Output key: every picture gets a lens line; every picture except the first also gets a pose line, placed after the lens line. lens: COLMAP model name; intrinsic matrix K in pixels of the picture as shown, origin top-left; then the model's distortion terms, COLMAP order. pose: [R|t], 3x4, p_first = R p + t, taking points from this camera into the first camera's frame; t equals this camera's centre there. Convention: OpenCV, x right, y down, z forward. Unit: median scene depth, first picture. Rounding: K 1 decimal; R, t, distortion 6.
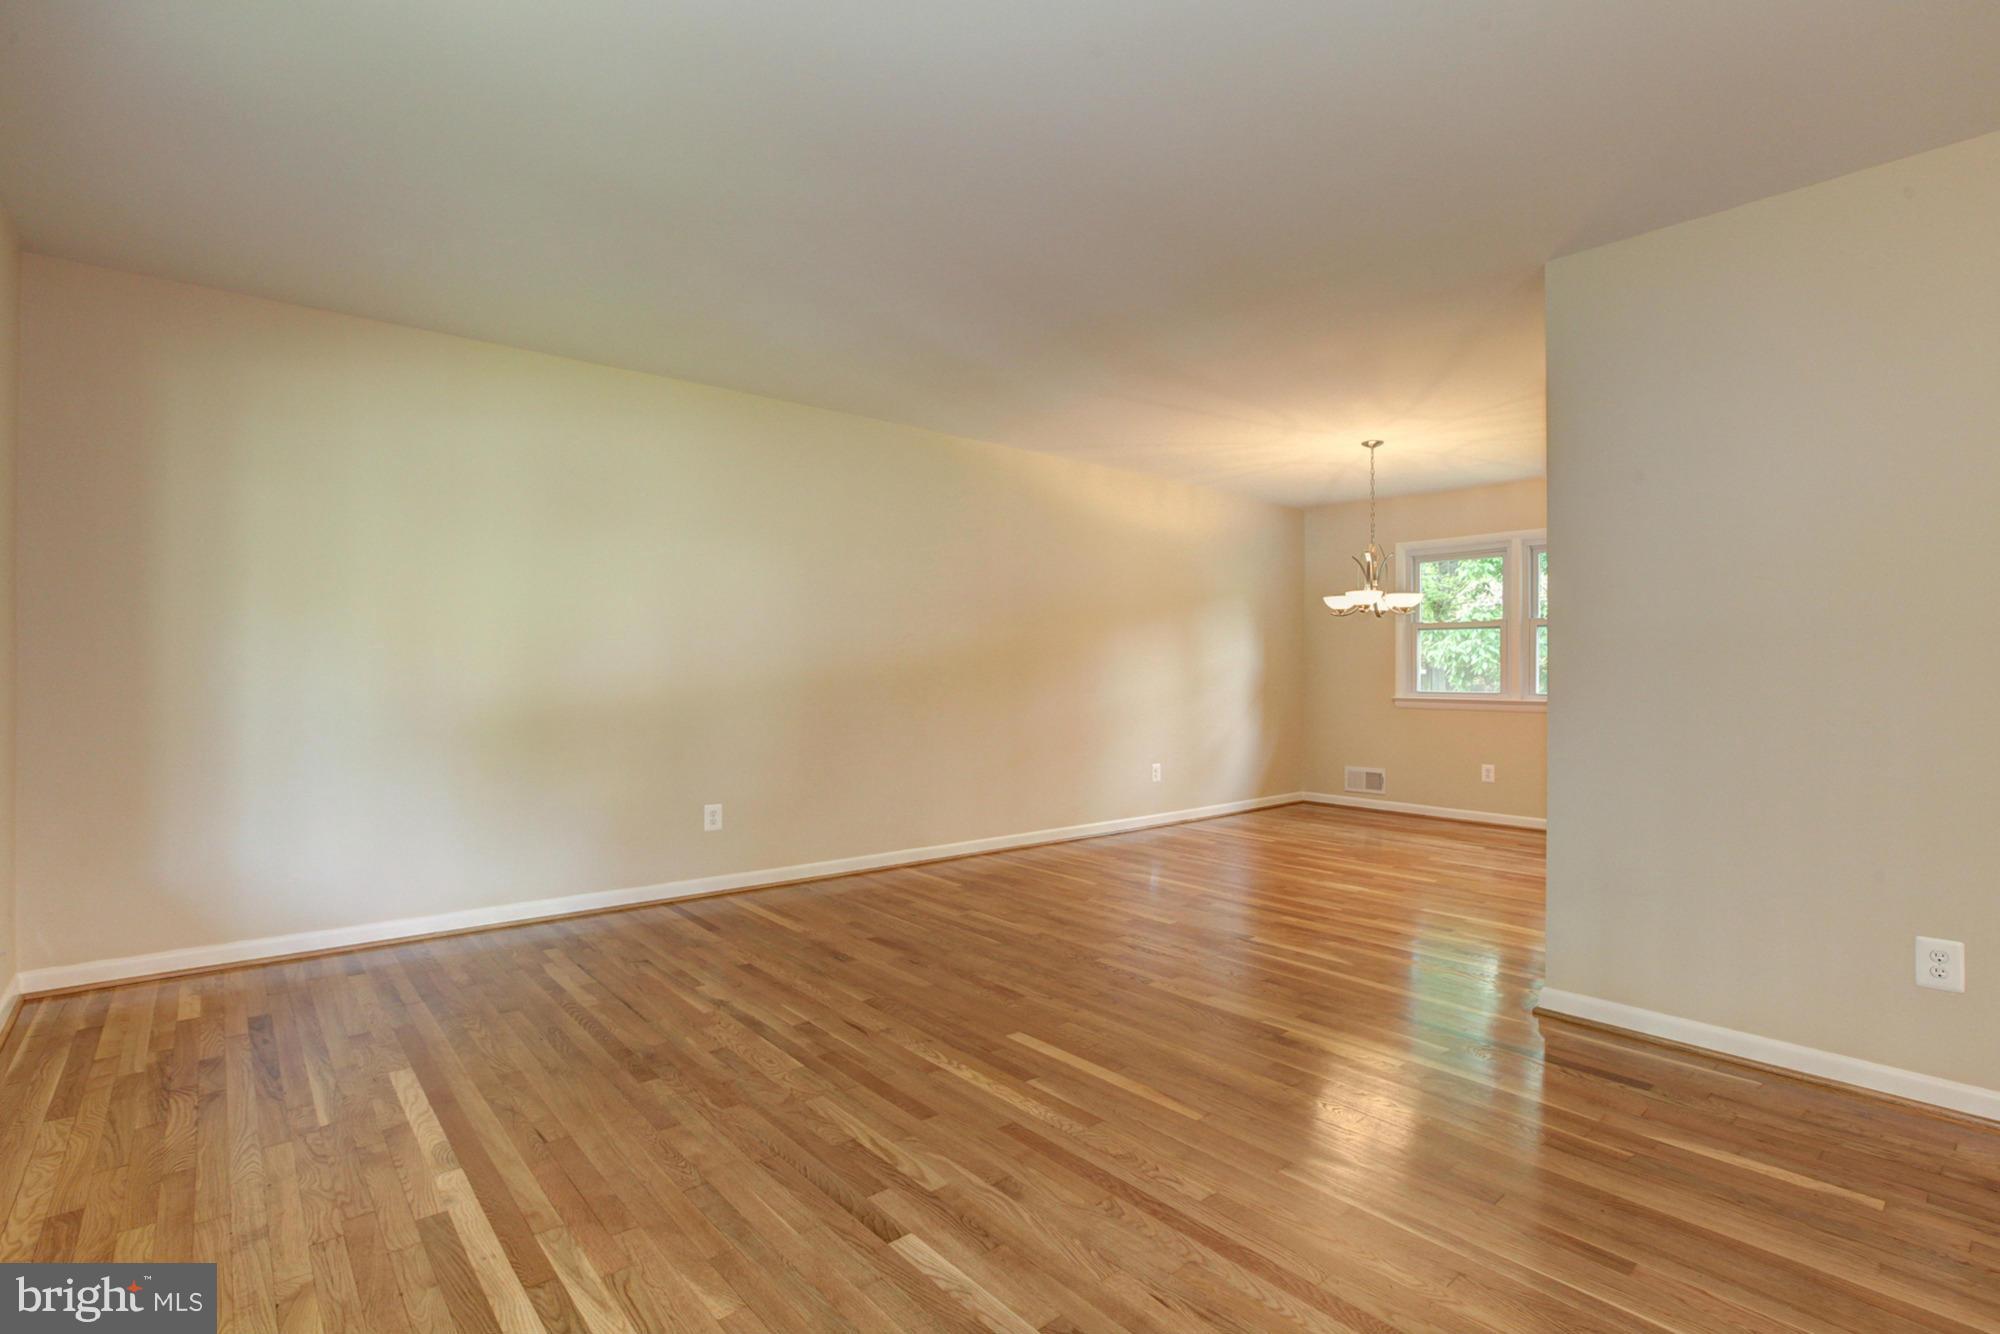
lens RADIAL K [[941.7, 0, 983.5], [0, 941.7, 663.7], [0, 0, 1]] dist [-0.049288, 0.022652]
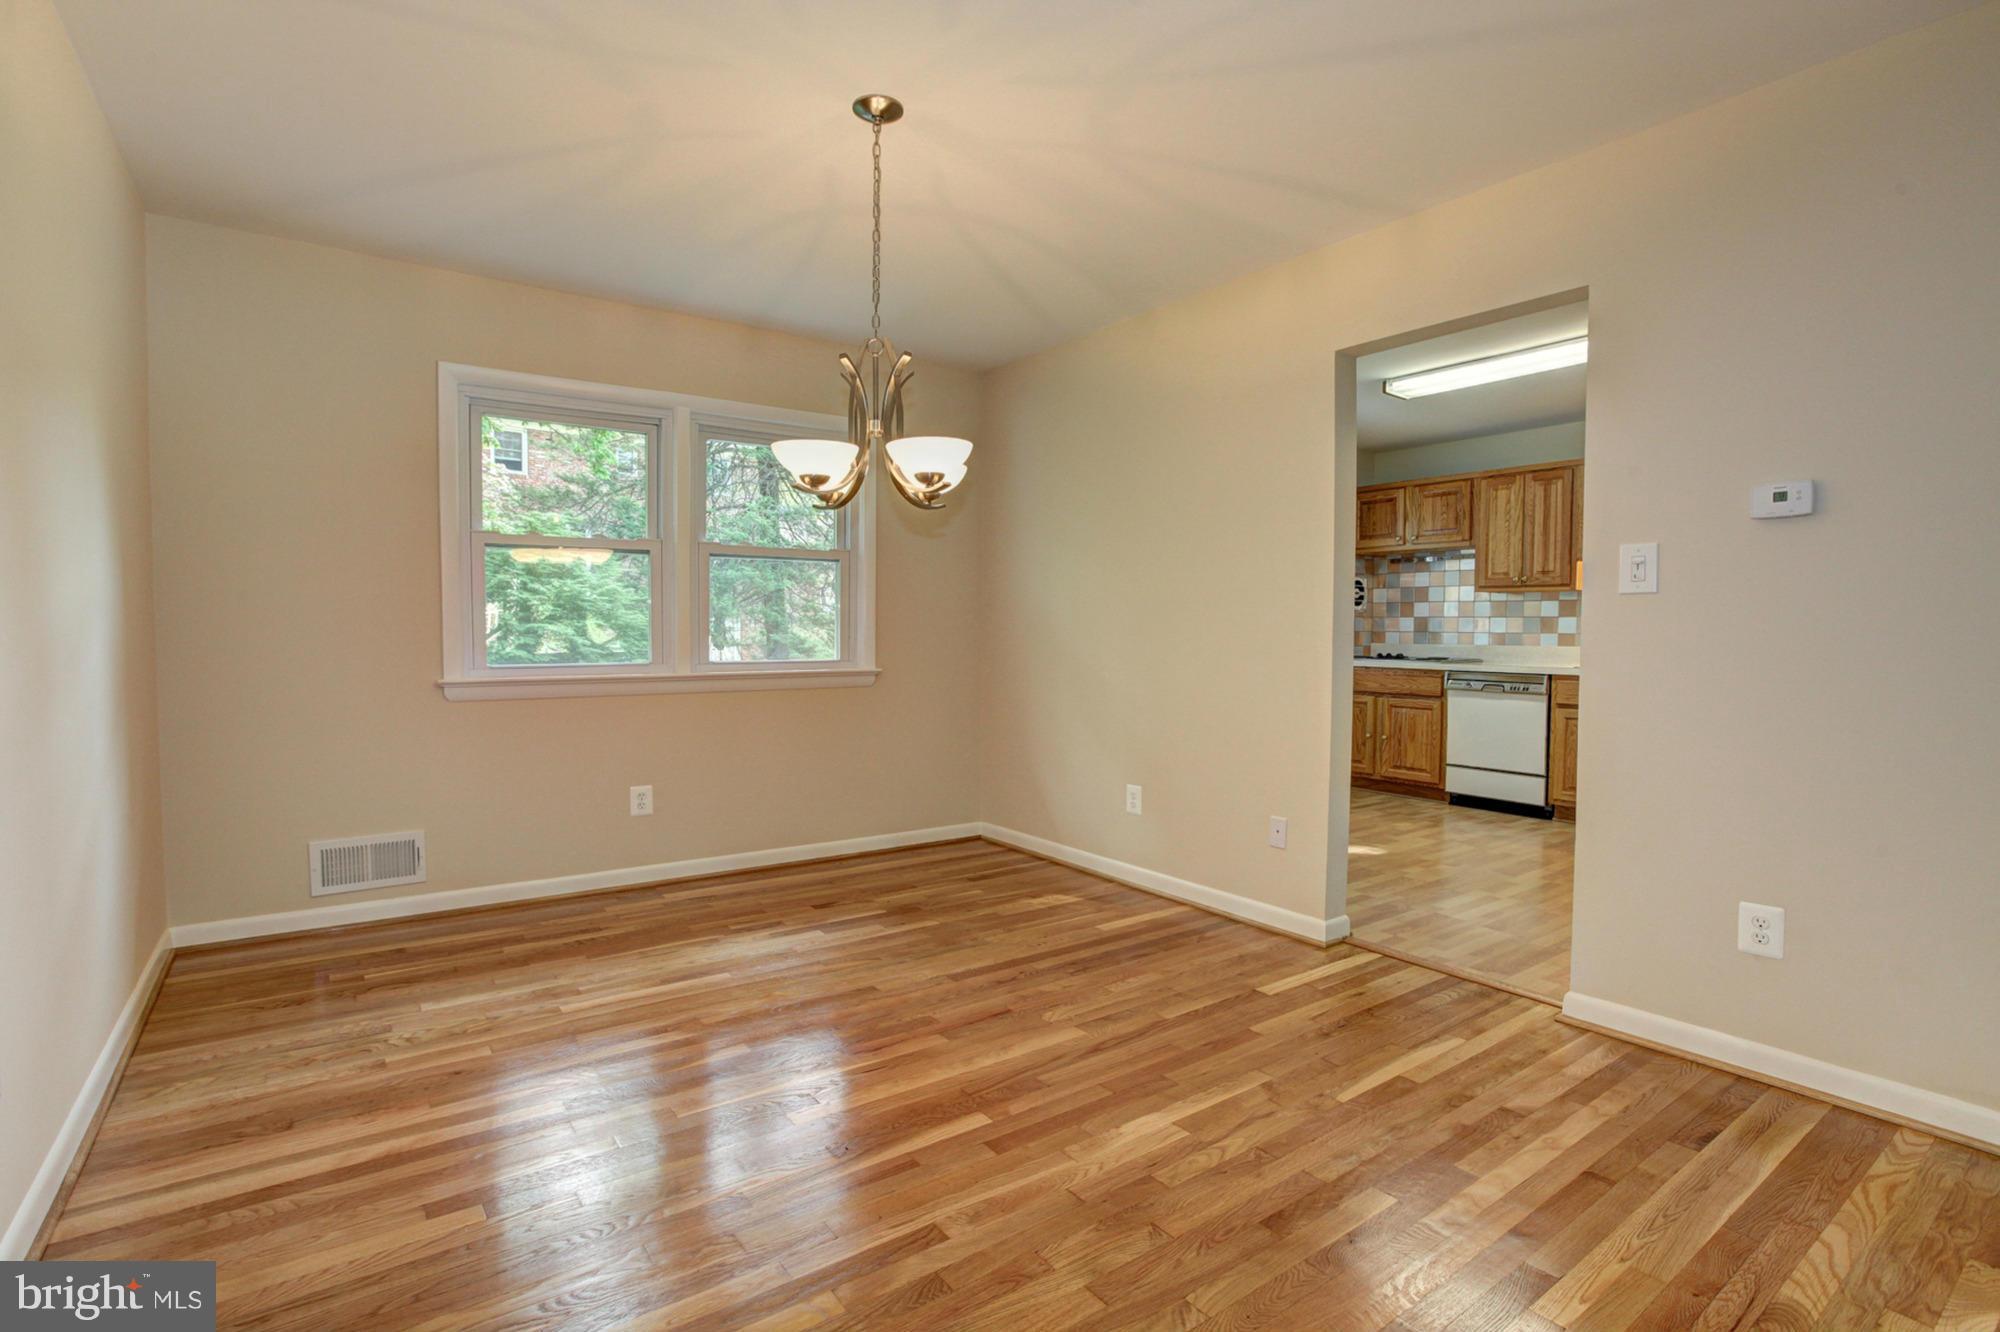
lens RADIAL K [[944.0, 0, 1045.3], [0, 944.0, 674.0], [0, 0, 1]] dist [-0.051465, 0.018886]
pose [[0.009139, -0.051223, 0.998645, -0.094322], [-0.013564, 0.998589, 0.051344, 0.009150], [-0.999866, -0.014015, 0.008431, 1.656185]]
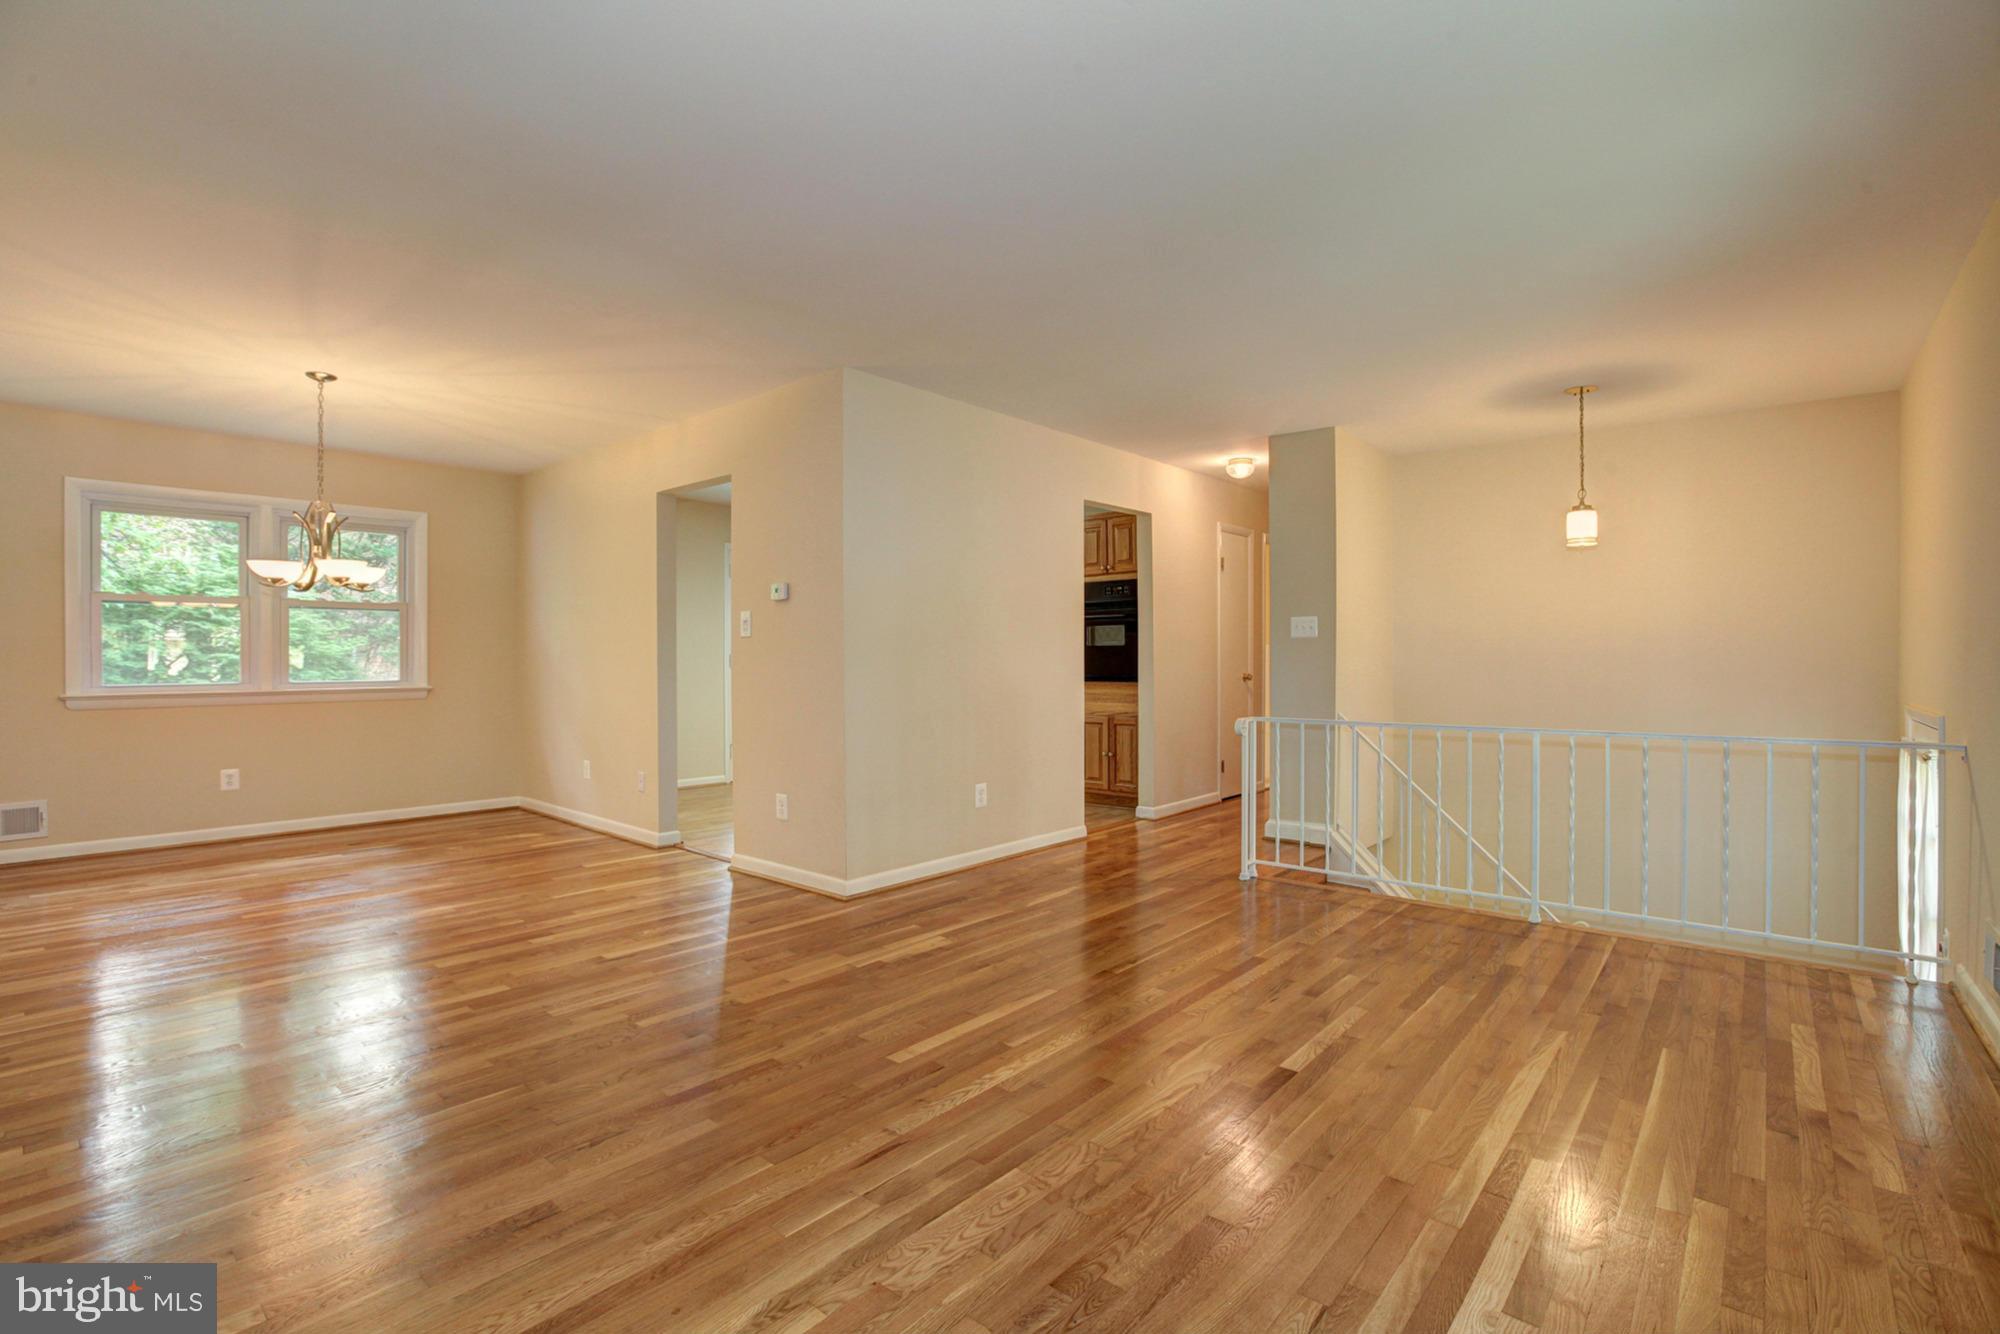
lens RADIAL K [[941.7, 0, 983.5], [0, 941.7, 663.7], [0, 0, 1]] dist [-0.049288, 0.022652]
pose [[-0.160259, -0.011671, 0.987006, -0.857415], [-0.007789, 0.999914, 0.010559, -0.001342], [-0.987044, -0.005996, -0.160336, 1.035932]]
